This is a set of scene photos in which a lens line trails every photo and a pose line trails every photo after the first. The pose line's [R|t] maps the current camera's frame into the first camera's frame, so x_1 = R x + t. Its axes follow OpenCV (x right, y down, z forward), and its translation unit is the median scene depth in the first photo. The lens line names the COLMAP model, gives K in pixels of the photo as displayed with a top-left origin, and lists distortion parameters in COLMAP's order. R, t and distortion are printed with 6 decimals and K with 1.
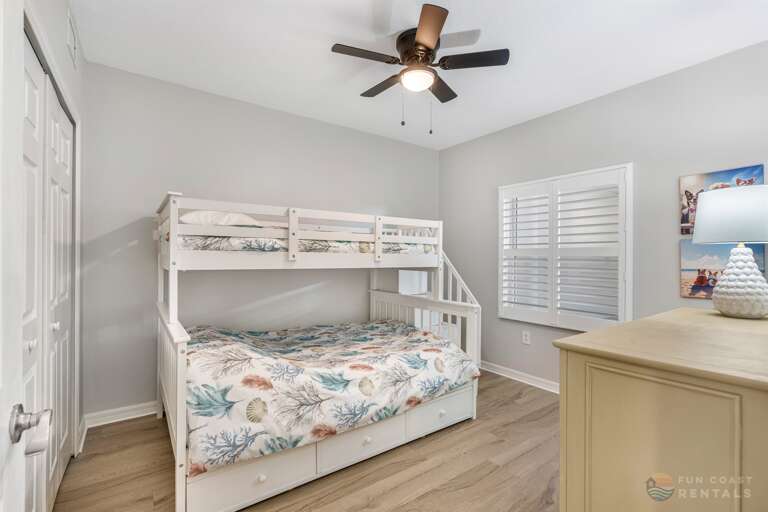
lens RADIAL K [[362.3, 0, 382.4], [0, 362.3, 257.5], [0, 0, 1]] dist [-0.004124, -0.000365]
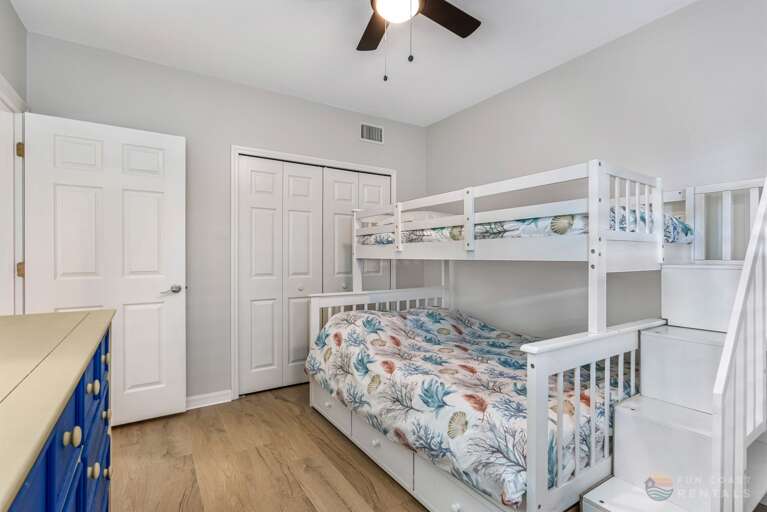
lens RADIAL K [[361.9, 0, 381.9], [0, 361.9, 257.5], [0, 0, 1]] dist [-0.004124, -0.000365]
pose [[-0.061622, -0.003797, -0.998092, 0.788137], [-0.000875, 0.999993, -0.003750, 0.029045], [0.998099, 0.000642, -0.061625, 0.955596]]
